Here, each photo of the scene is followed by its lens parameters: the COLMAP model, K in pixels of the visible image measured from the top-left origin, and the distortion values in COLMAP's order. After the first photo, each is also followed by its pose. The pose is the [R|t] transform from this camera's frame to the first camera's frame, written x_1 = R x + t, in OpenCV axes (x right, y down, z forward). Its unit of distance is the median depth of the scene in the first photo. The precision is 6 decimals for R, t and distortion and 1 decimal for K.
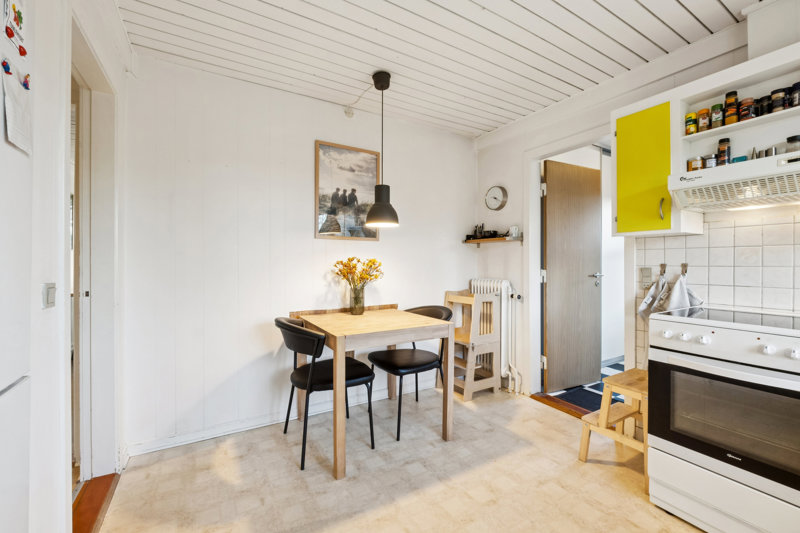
lens RADIAL K [[337.3, 0, 399.1], [0, 337.3, 264.3], [0, 0, 1]] dist [-0.004280, -0.000917]
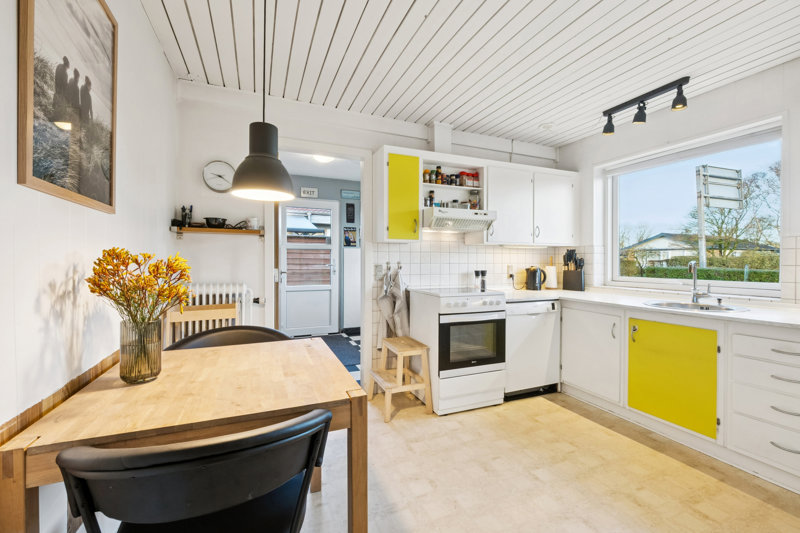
lens RADIAL K [[337.3, 0, 399.7], [0, 337.3, 261.4], [0, 0, 1]] dist [-0.004280, -0.000917]
pose [[0.121947, -0.001967, 0.992535, -0.776333], [0.002496, 0.999995, 0.001675, -0.007564], [-0.992533, 0.002273, 0.121952, 0.928301]]
